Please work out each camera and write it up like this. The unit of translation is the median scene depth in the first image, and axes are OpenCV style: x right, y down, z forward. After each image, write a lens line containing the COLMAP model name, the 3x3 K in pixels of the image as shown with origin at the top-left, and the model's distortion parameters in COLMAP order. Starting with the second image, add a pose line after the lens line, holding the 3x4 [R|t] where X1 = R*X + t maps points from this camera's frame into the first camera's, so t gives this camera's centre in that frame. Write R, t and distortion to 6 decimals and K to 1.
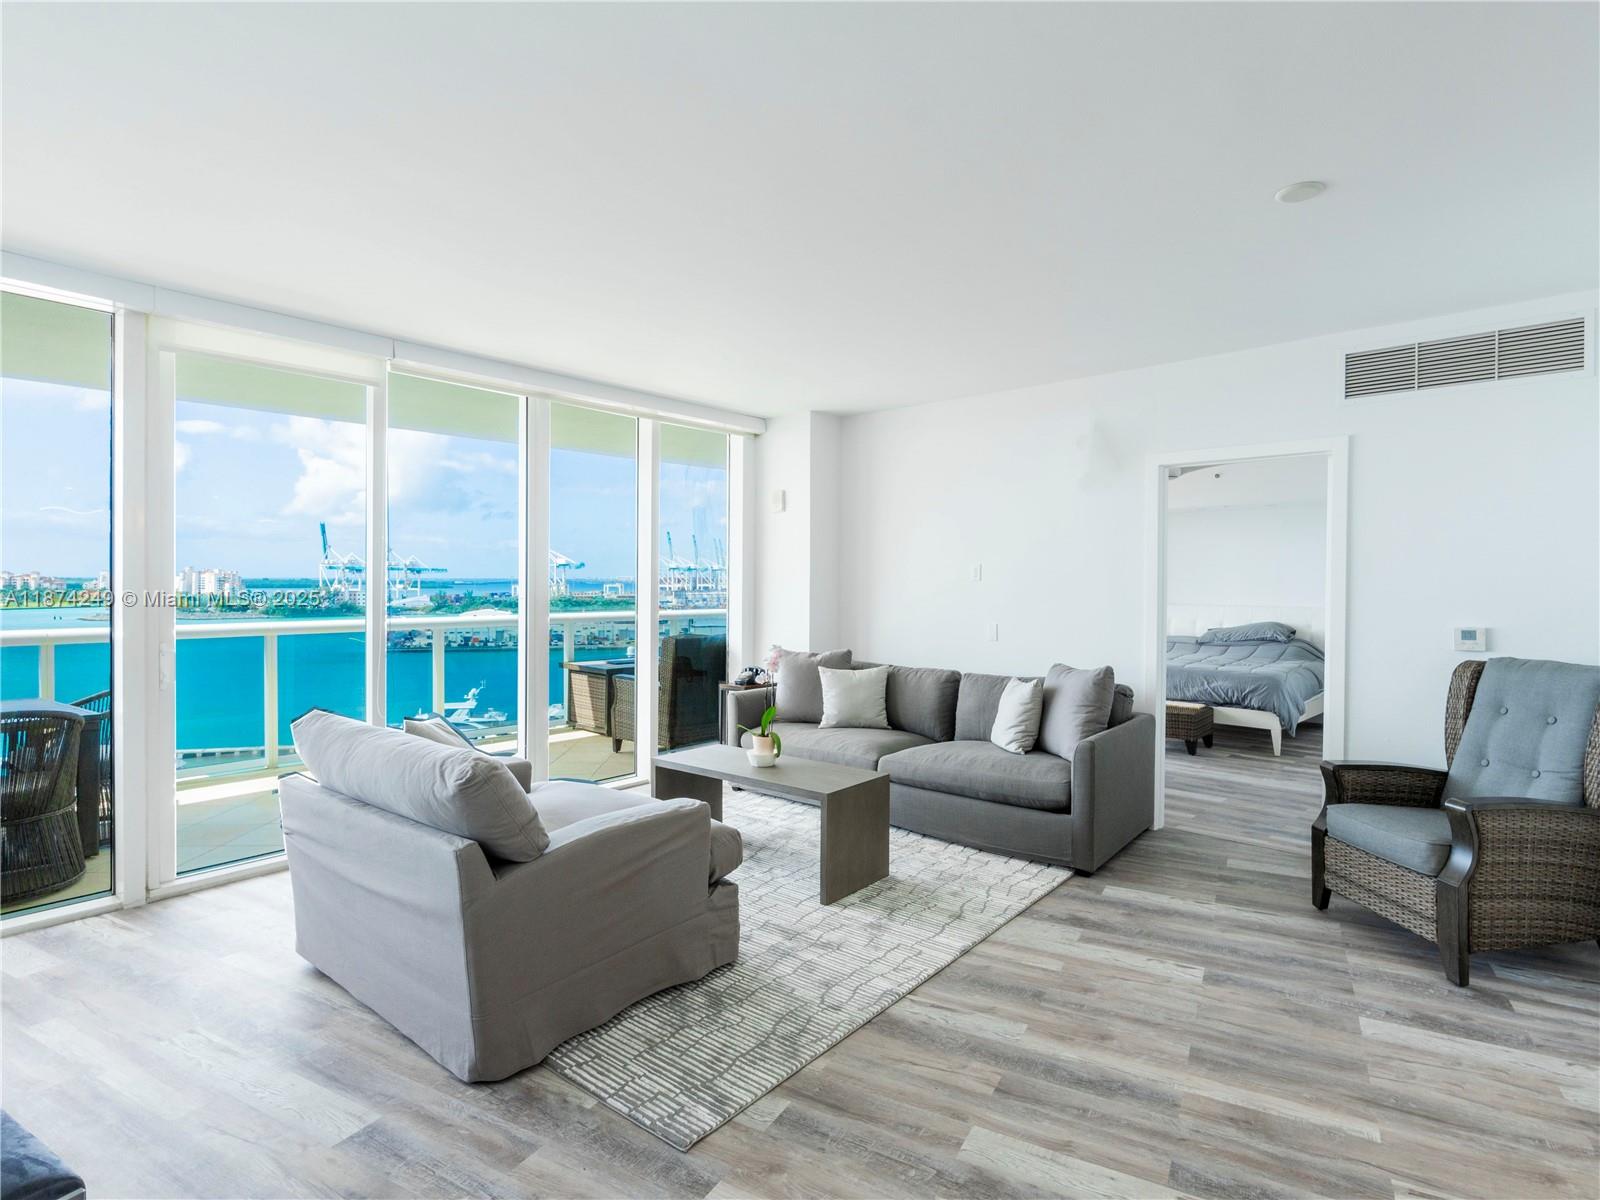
lens RADIAL K [[837.2, 0, 800.0], [0, 837.2, 600.0], [0, 0, 1]] dist [0.003043, 0.001033]
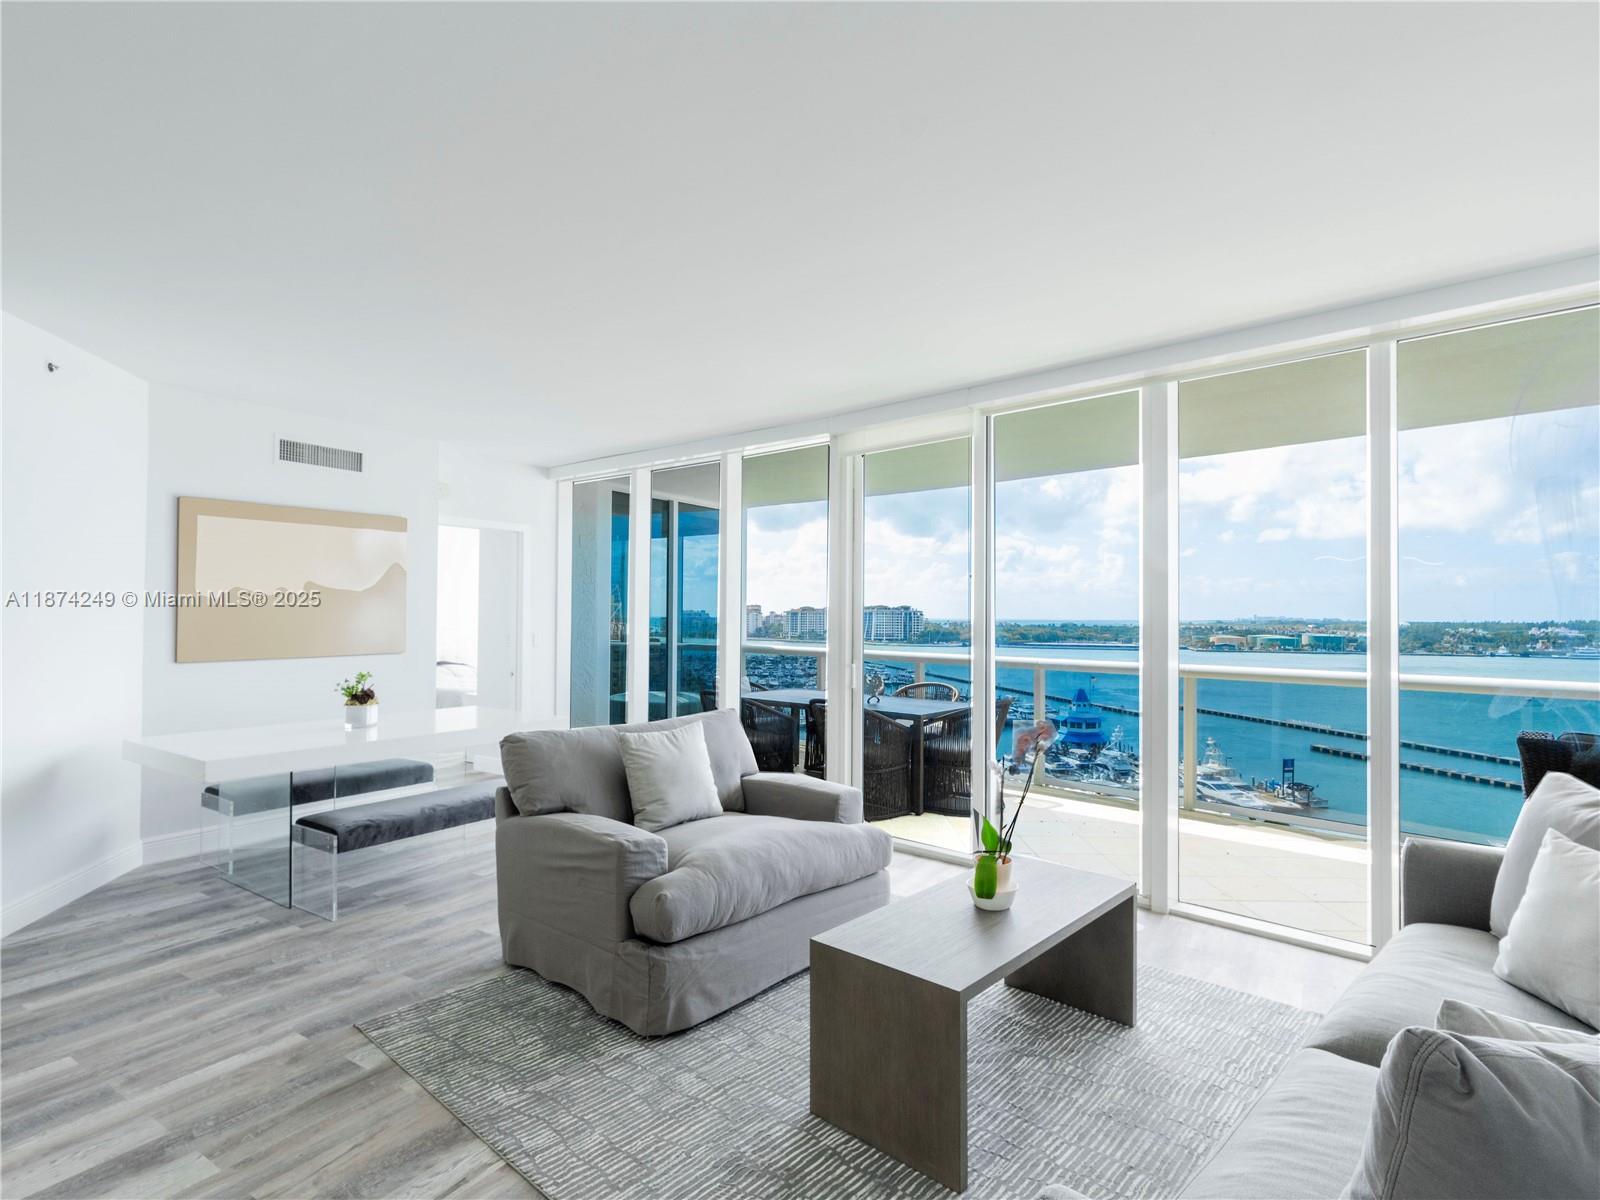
lens RADIAL K [[830.0, 0, 798.0], [0, 830.0, 598.3], [0, 0, 1]] dist [-0.005506, 0.001656]
pose [[-0.053424, -0.027594, -0.998191, 0.882019], [-0.032277, 0.999144, -0.025893, -0.017099], [0.998050, 0.030836, -0.054269, 1.316777]]
